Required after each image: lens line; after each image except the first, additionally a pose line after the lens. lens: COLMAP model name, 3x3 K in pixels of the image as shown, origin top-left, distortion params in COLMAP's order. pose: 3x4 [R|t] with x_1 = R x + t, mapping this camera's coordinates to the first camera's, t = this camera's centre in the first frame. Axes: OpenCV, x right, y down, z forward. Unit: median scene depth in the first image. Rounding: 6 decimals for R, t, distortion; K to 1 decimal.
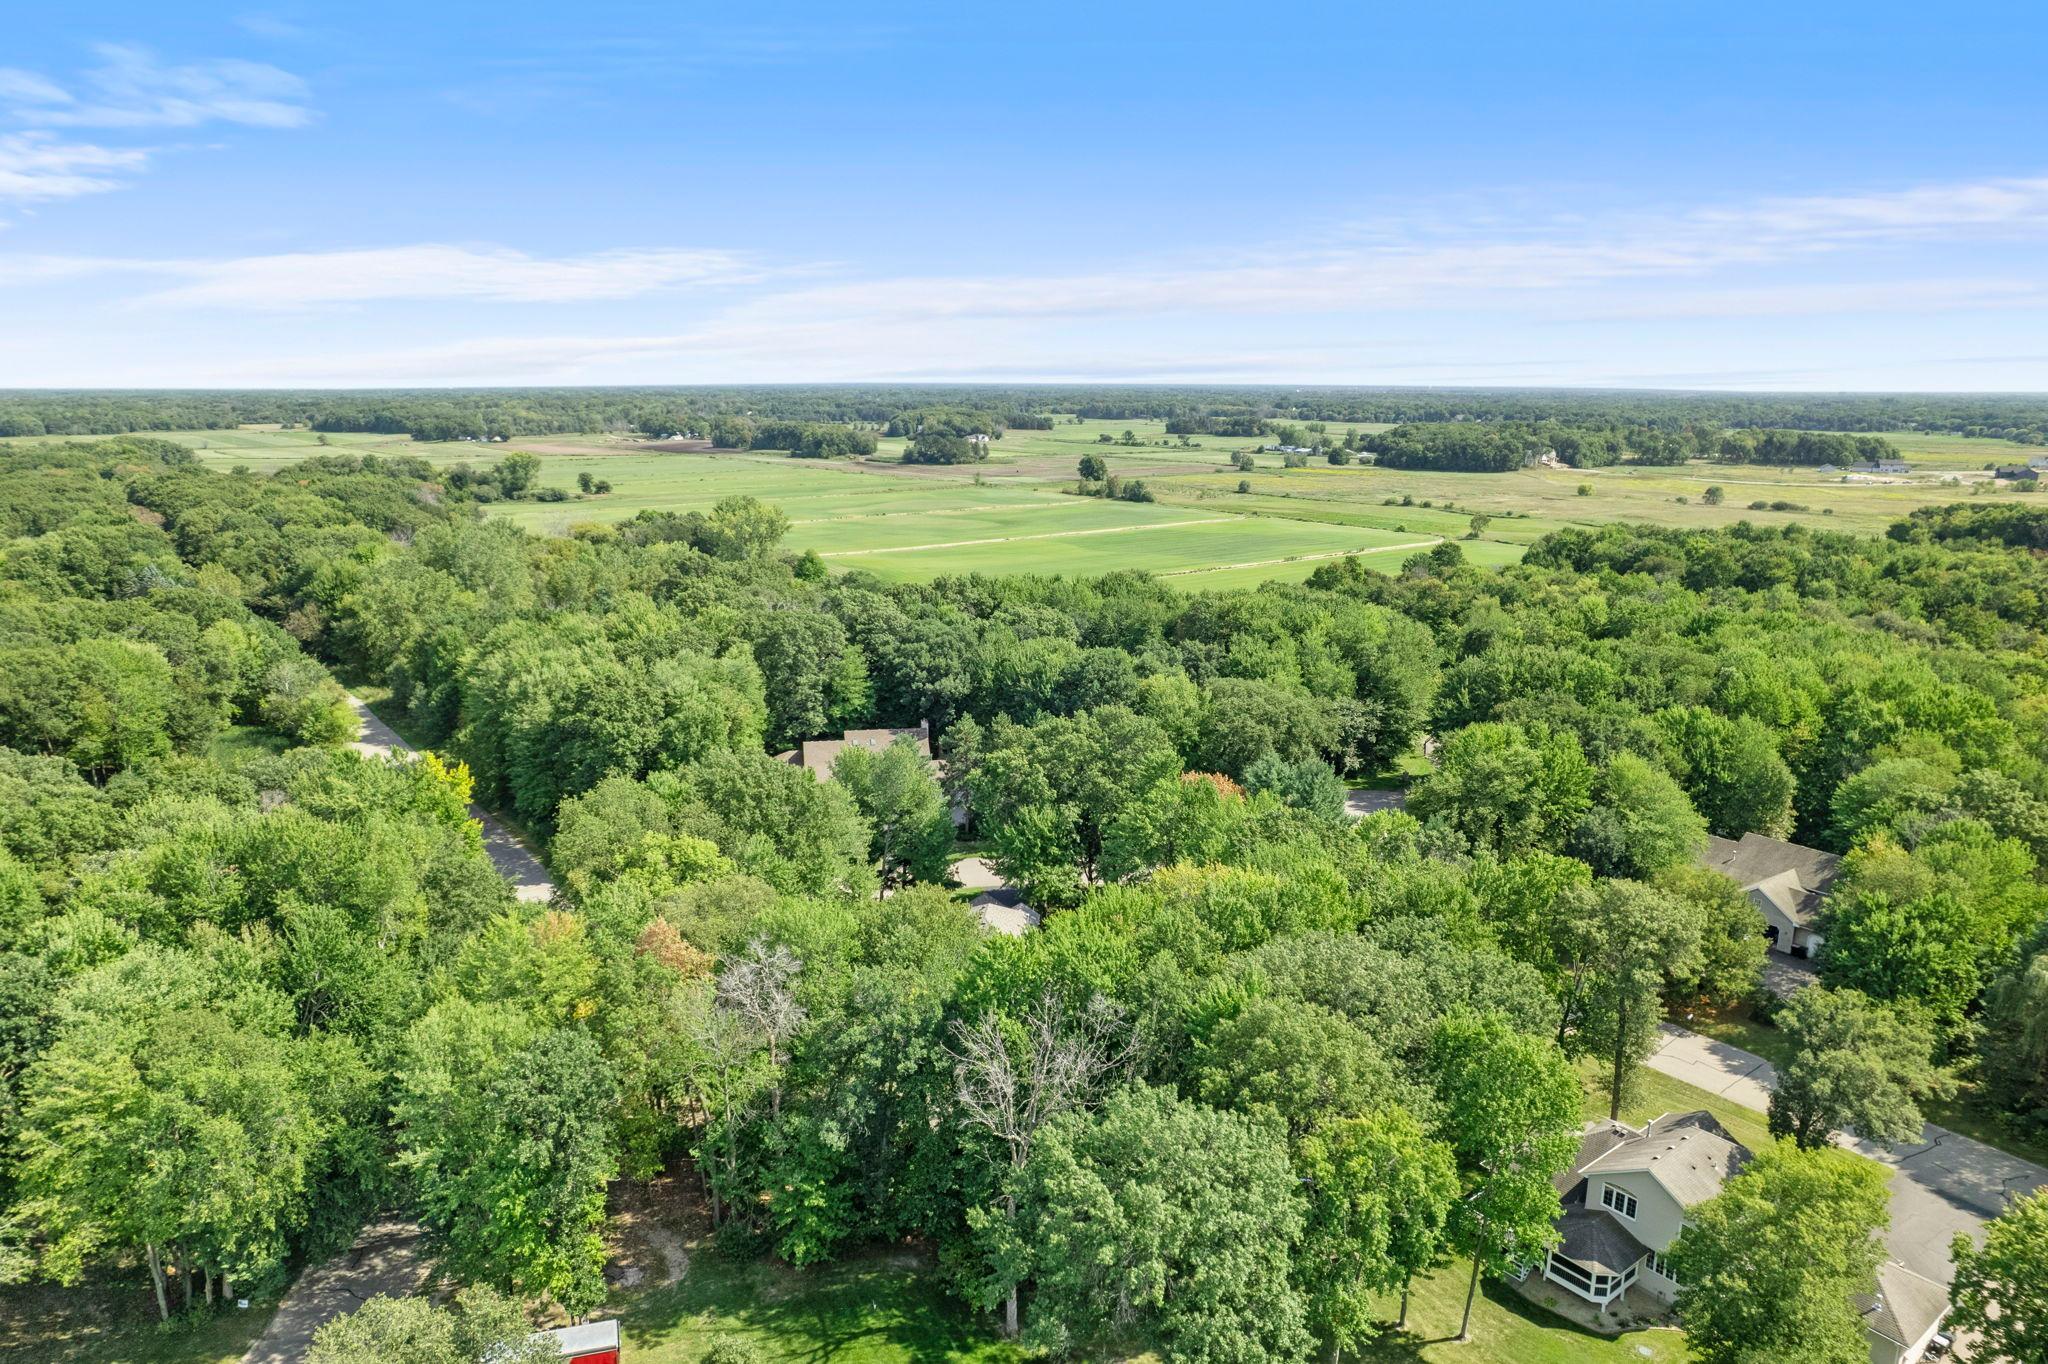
lens RADIAL K [[1348.6, 0, 1007.5], [0, 1348.6, 655.1], [0, 0, 1]] dist [-0.071854, 0.059920]
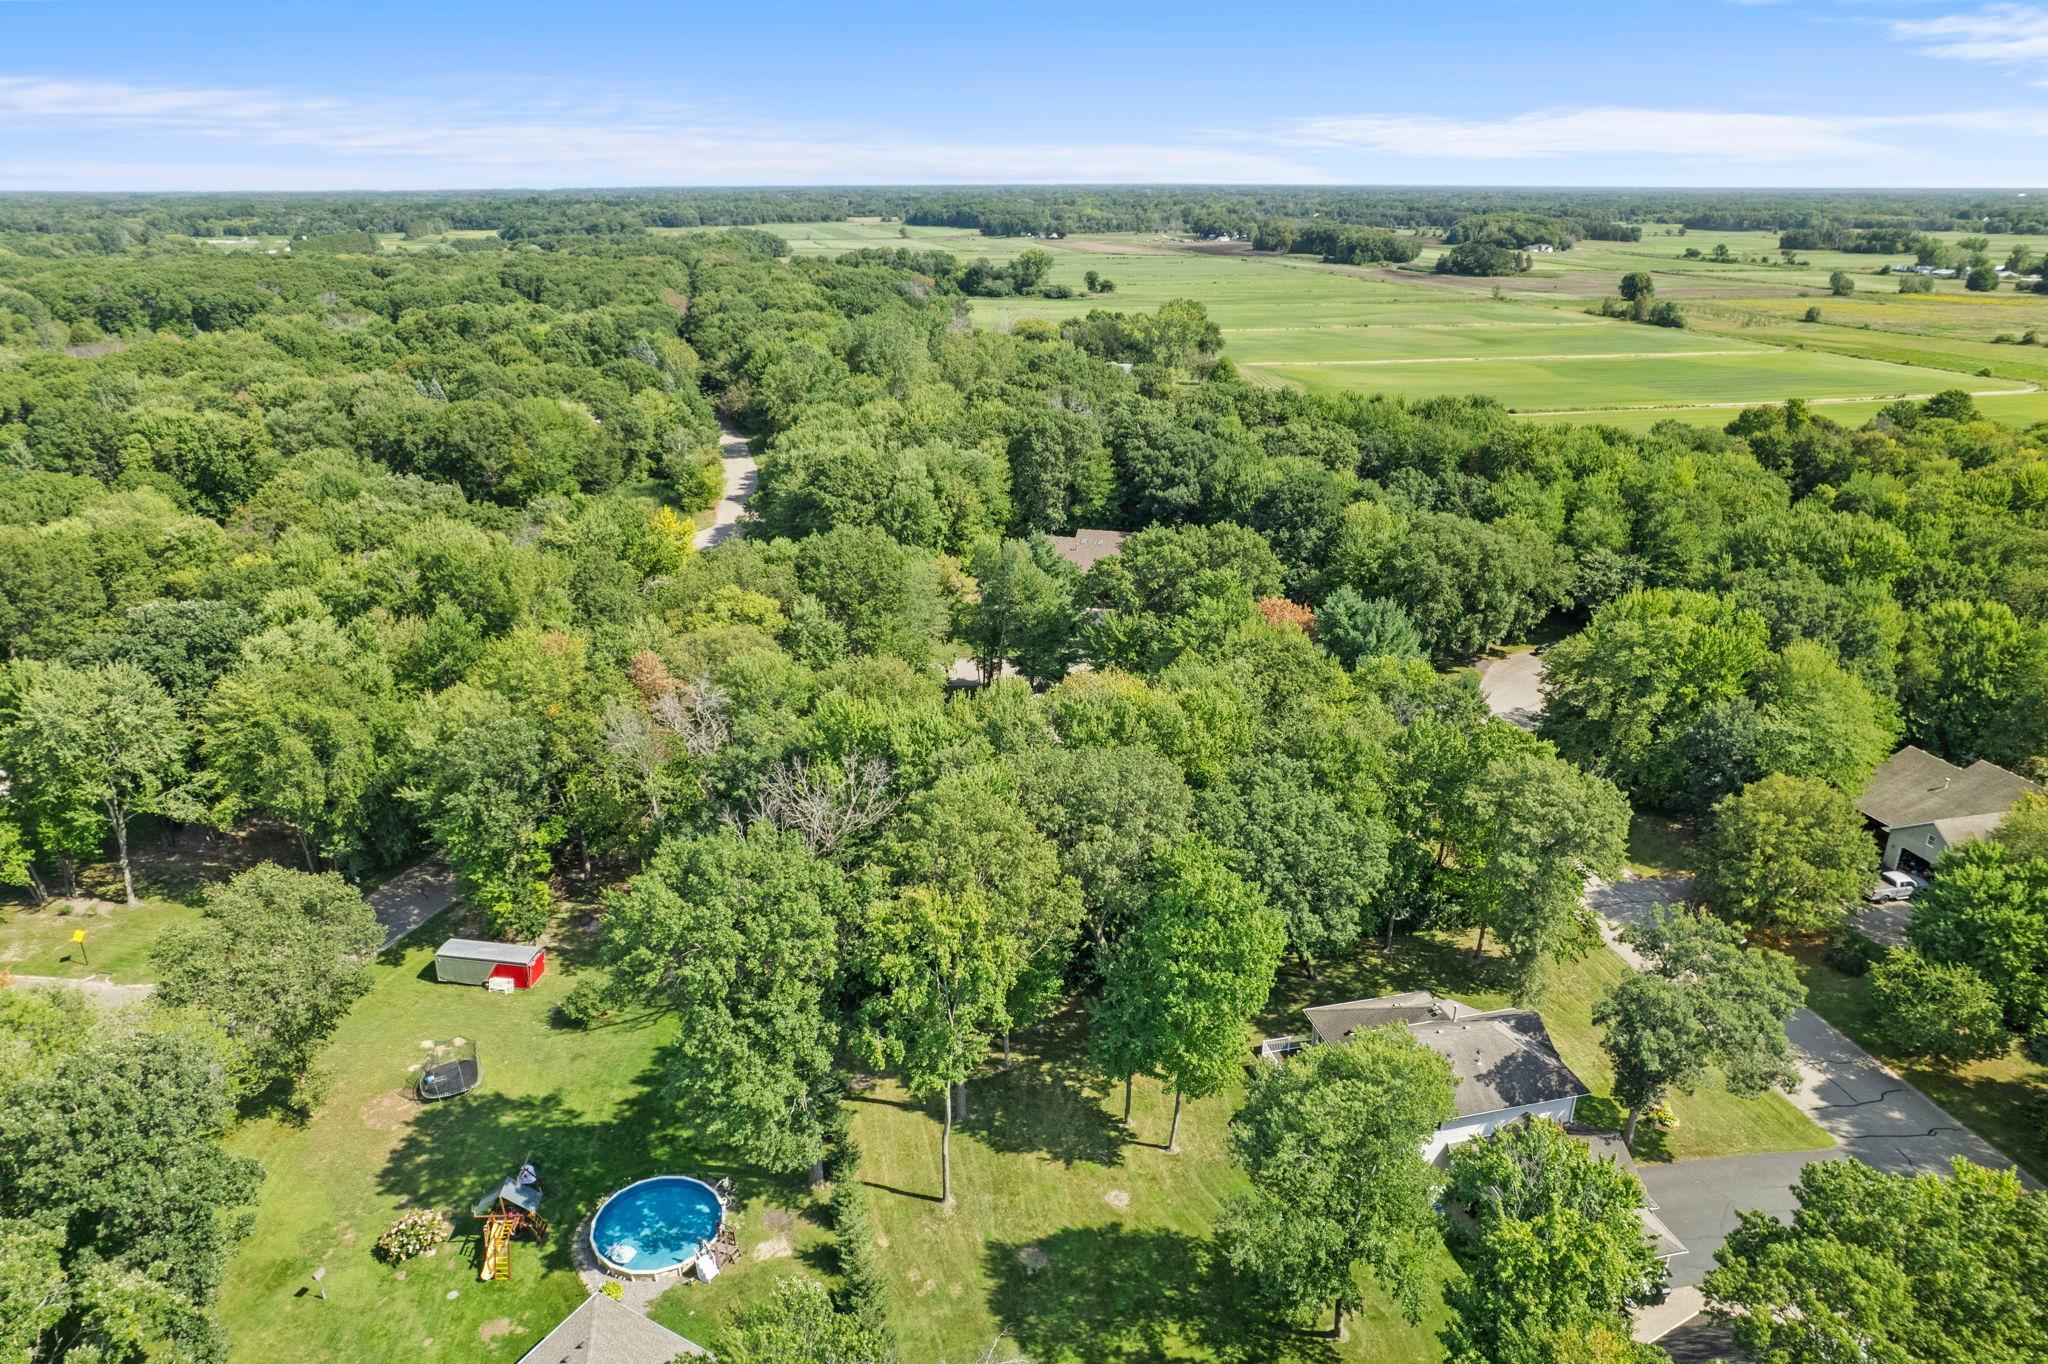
lens RADIAL K [[1348.6, 0, 1022.1], [0, 1348.6, 652.8], [0, 0, 1]] dist [-0.071854, 0.059920]
pose [[0.909987, 0.136698, -0.391456, 0.222291], [-0.081198, 0.984563, 0.155058, -0.006554], [0.406609, -0.109315, 0.907039, 0.018566]]
